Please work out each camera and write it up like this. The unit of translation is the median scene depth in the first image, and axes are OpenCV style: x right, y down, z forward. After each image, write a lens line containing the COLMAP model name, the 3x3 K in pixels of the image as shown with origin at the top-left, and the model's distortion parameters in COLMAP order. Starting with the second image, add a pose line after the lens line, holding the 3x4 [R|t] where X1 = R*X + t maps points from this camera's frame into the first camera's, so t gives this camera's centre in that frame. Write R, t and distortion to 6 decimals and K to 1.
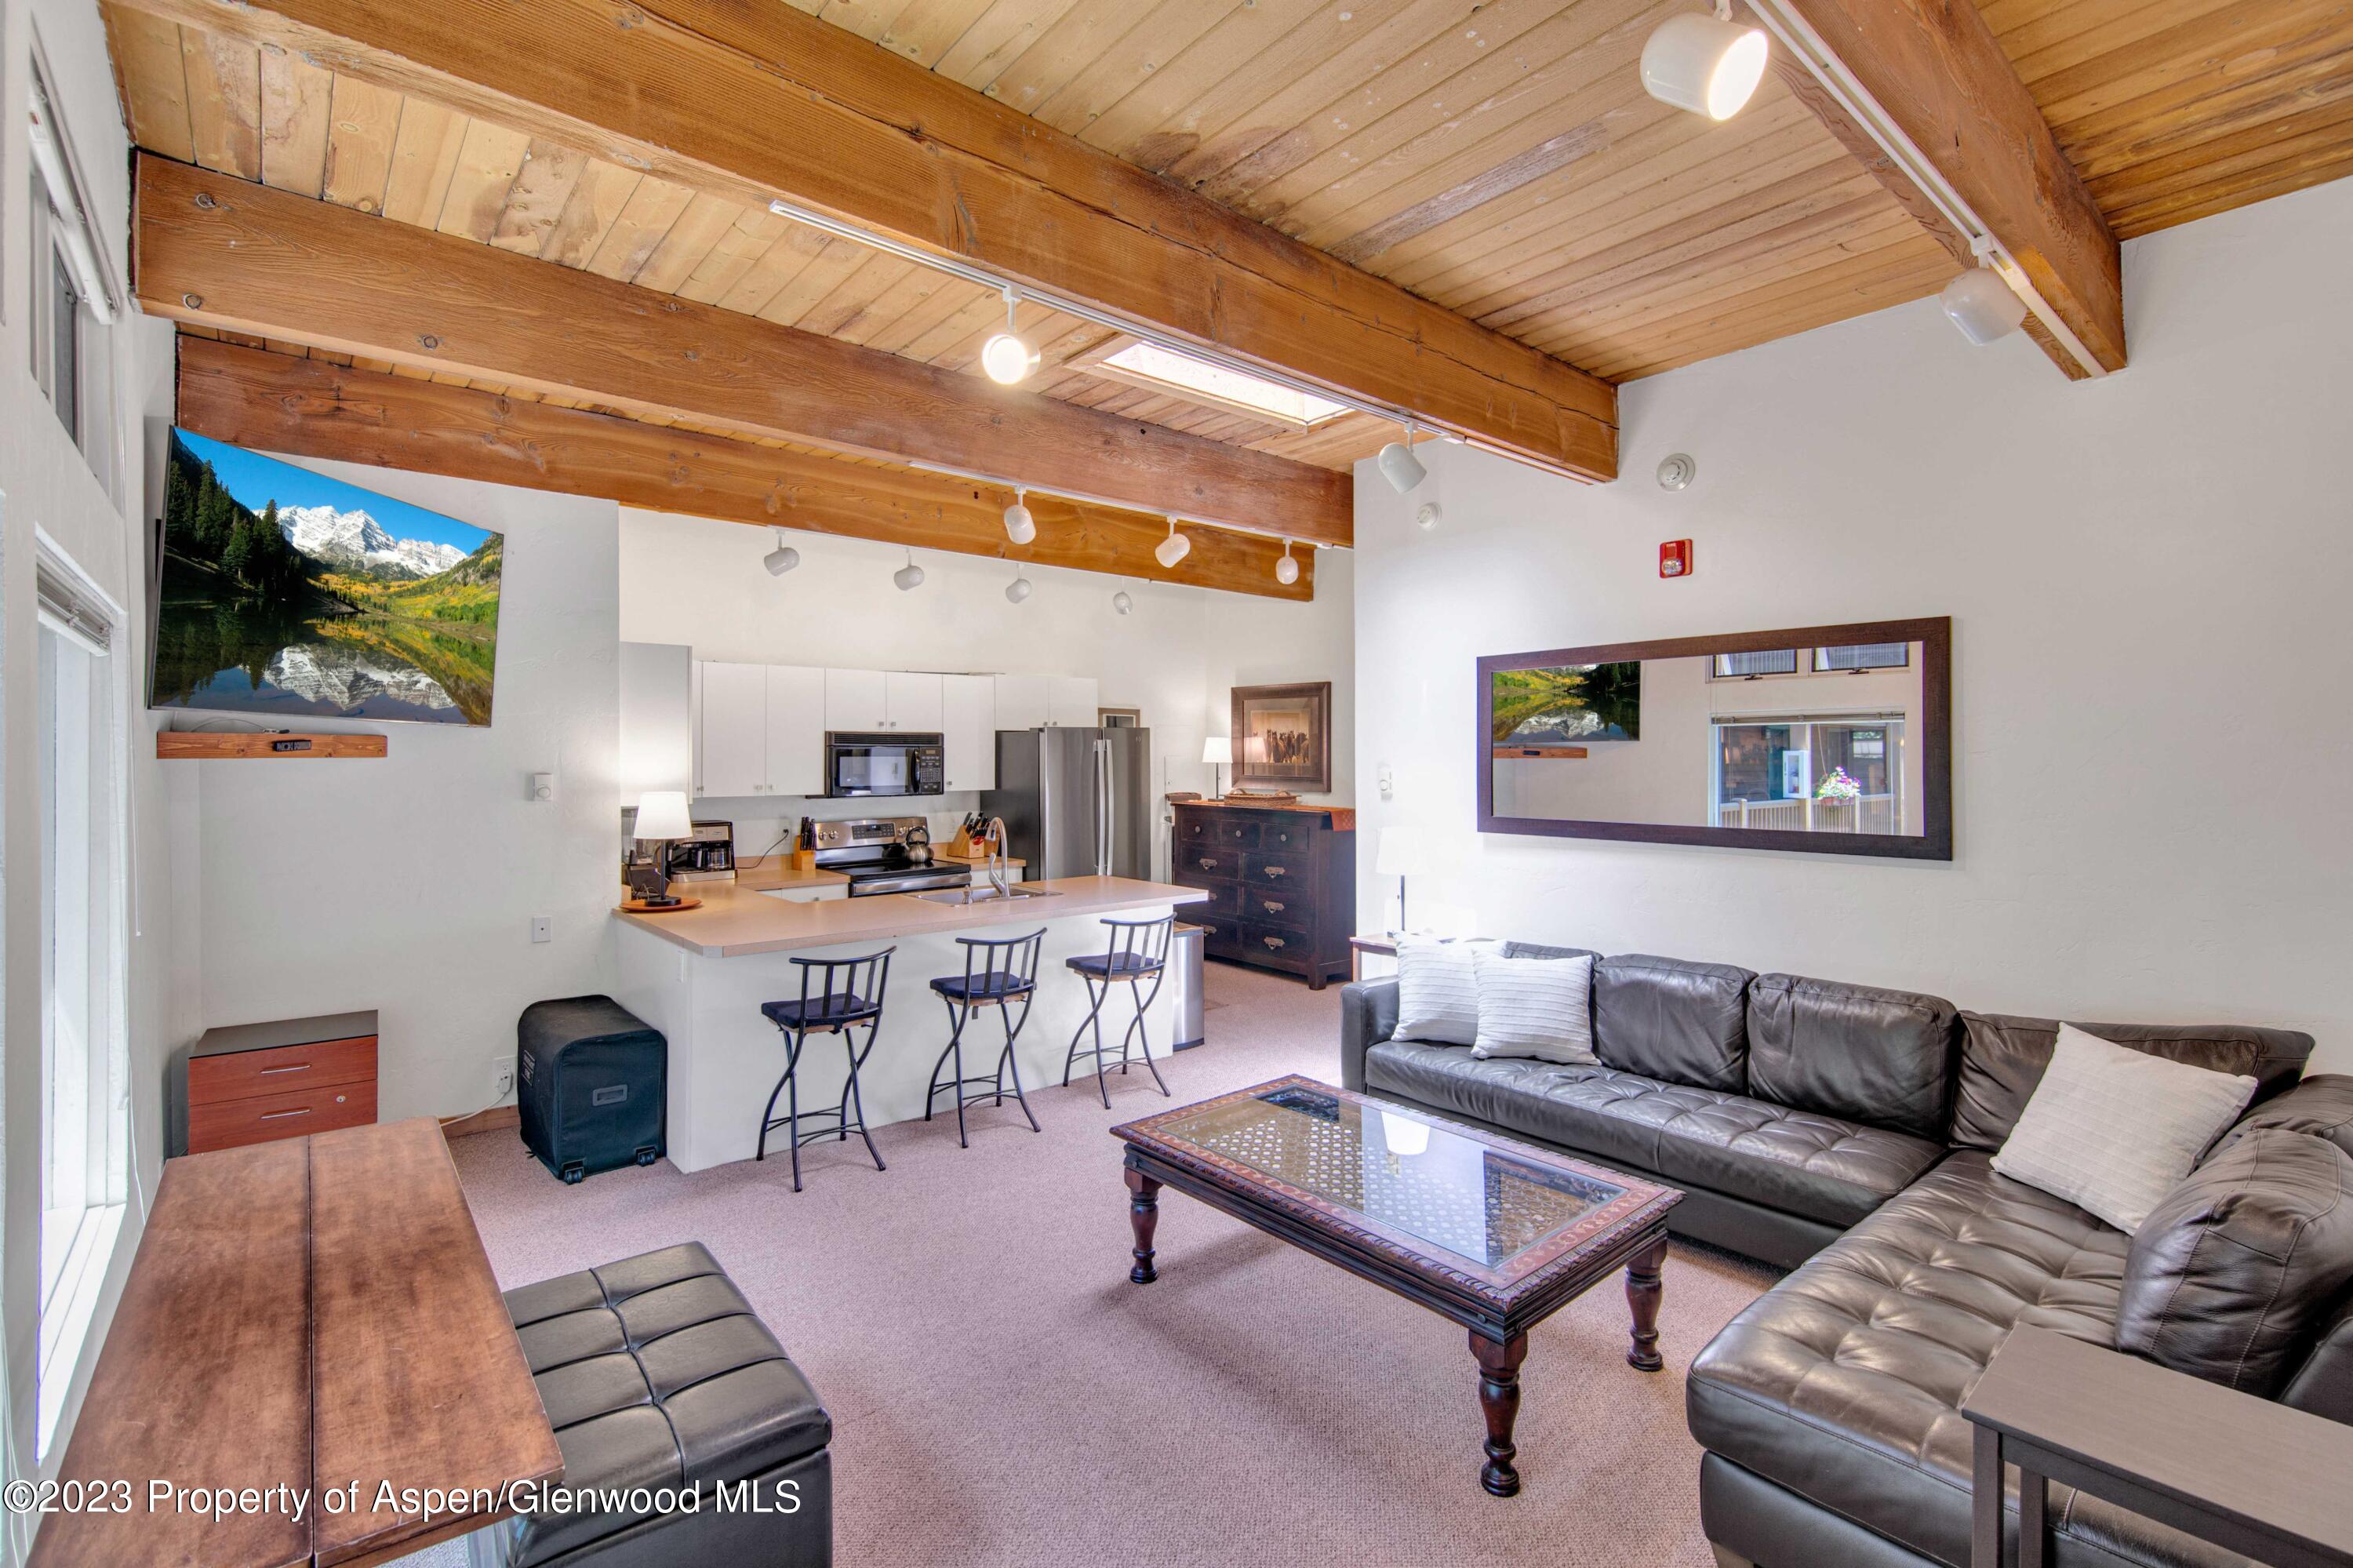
lens RADIAL K [[1062.9, 0, 1180.9], [0, 1062.9, 762.7], [0, 0, 1]] dist [-0.002128, -0.000267]
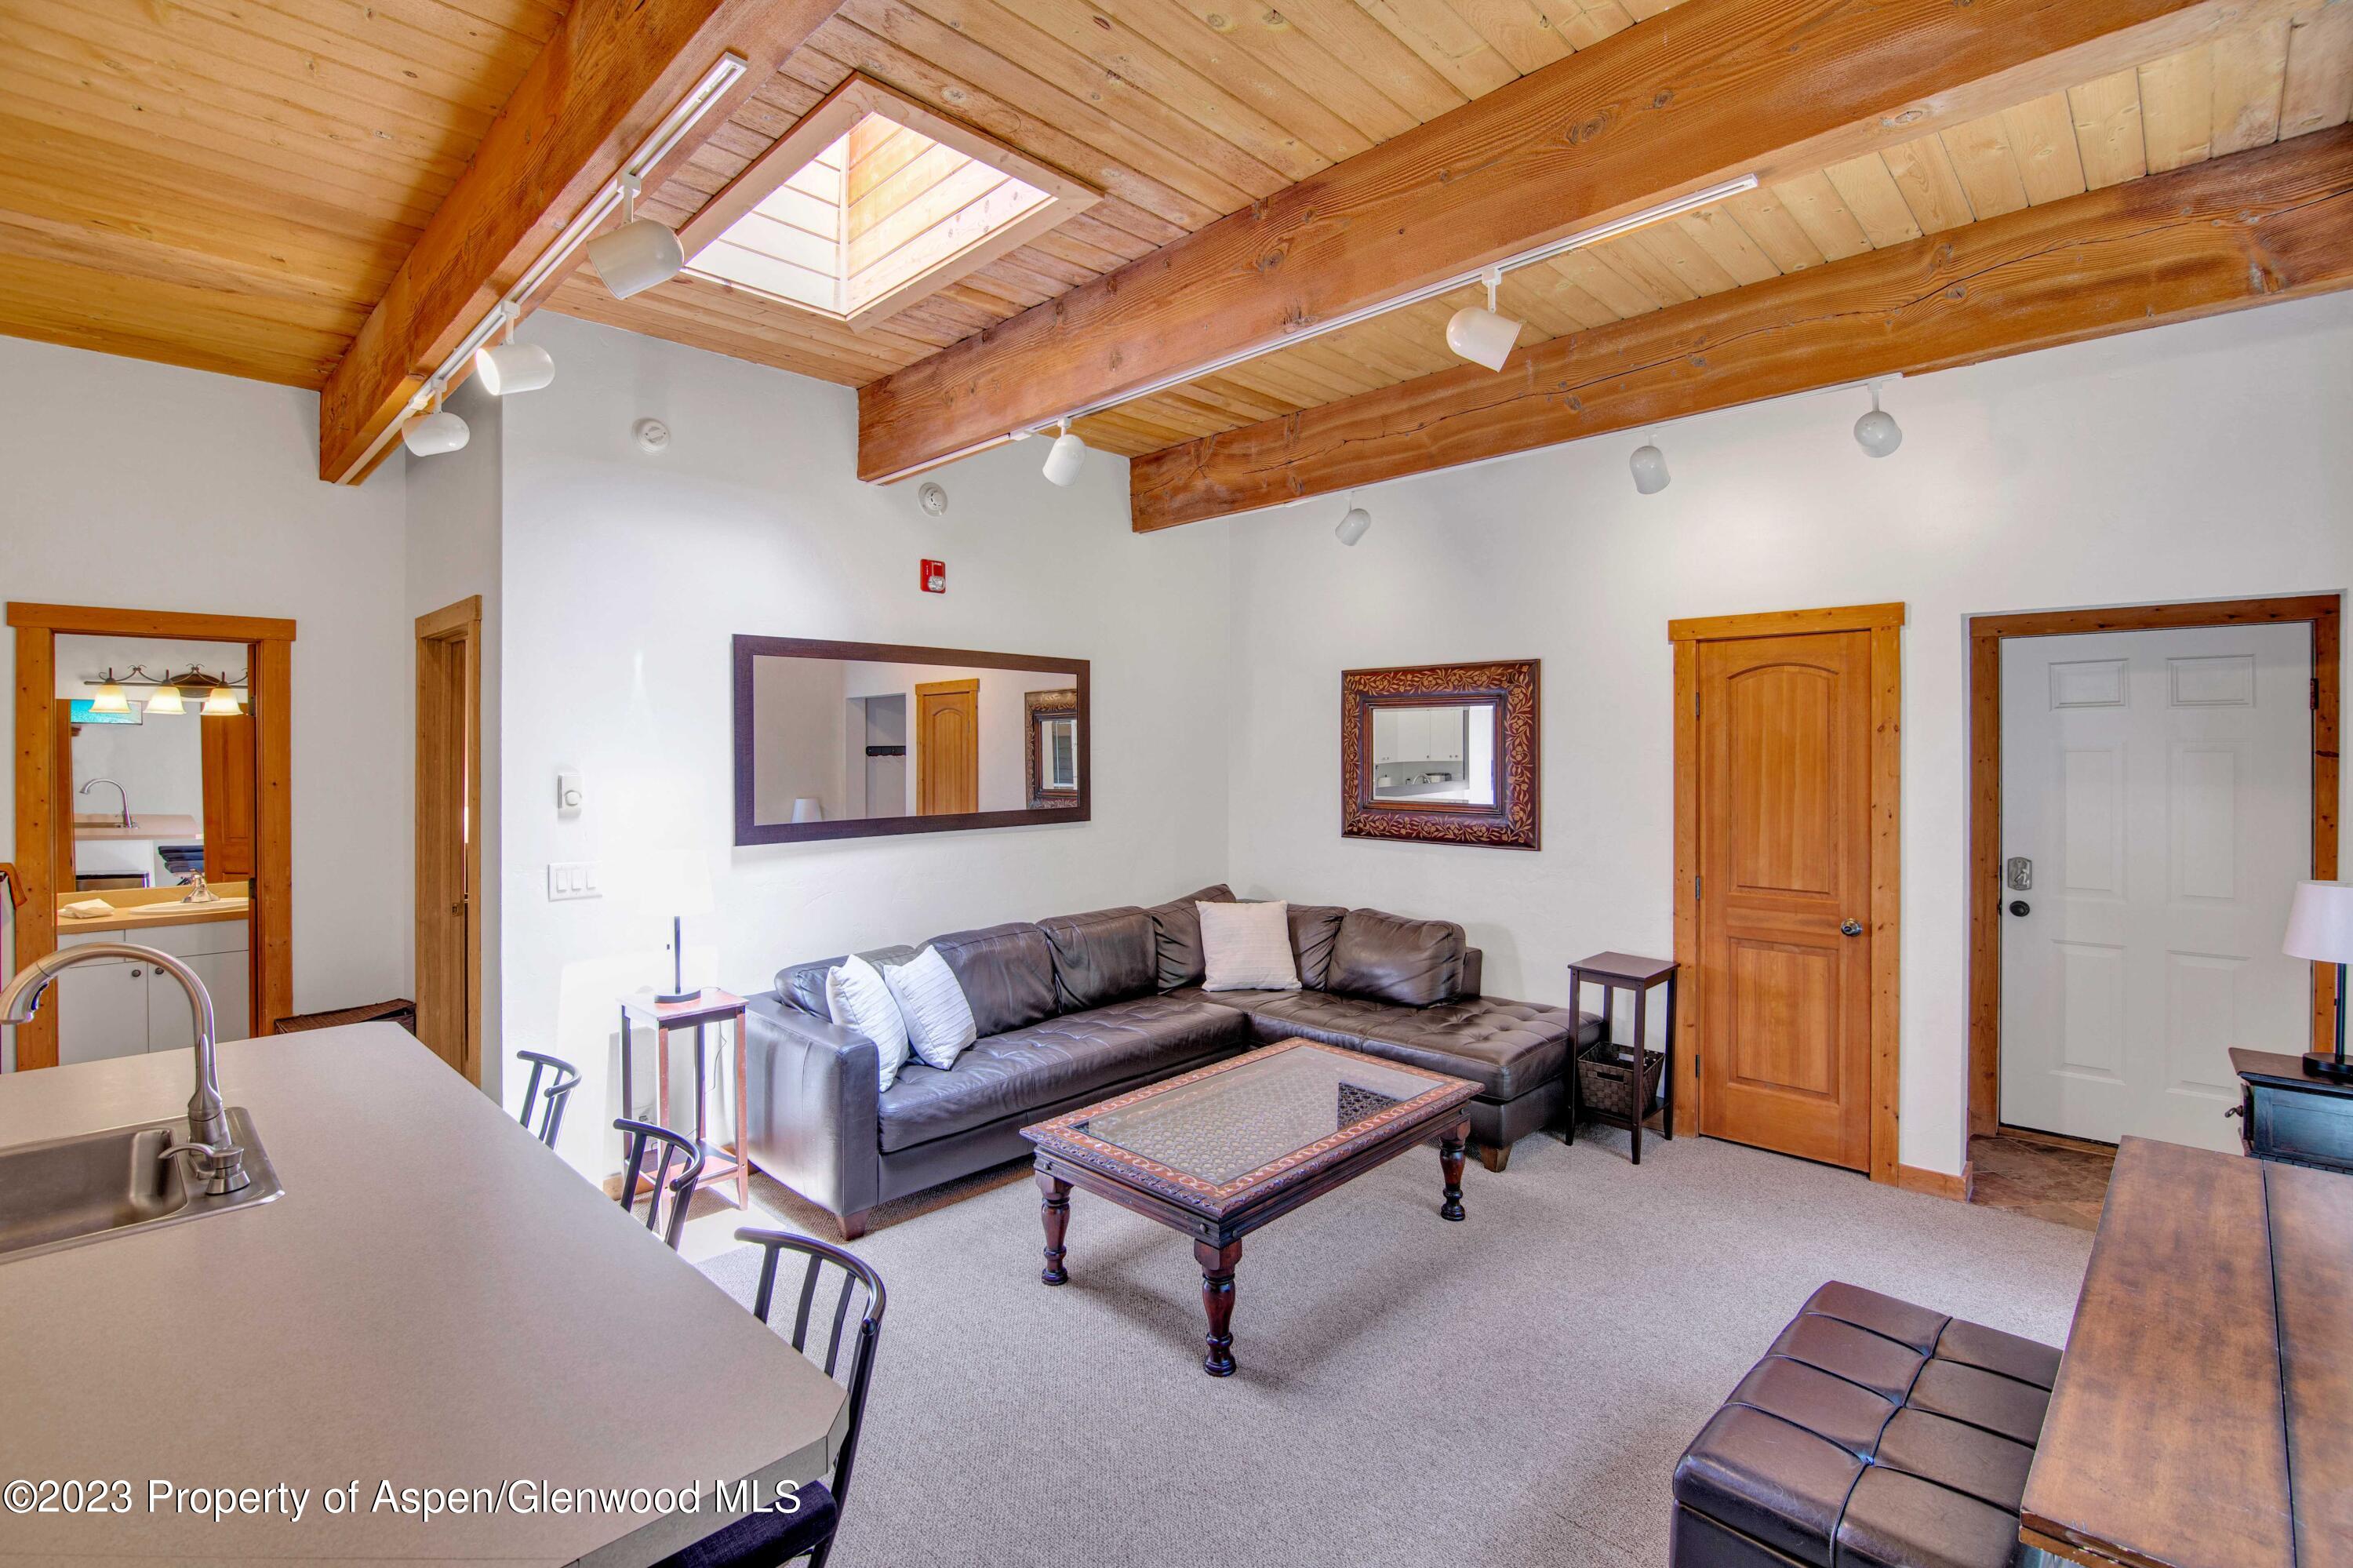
lens RADIAL K [[1062.9, 0, 1210.8], [0, 1062.9, 751.6], [0, 0, 1]] dist [-0.002128, -0.000267]
pose [[-0.116439, -0.009726, 0.993150, -1.128184], [0.004925, 0.999934, 0.010370, -0.030737], [-0.993186, 0.006099, -0.116383, 1.407918]]
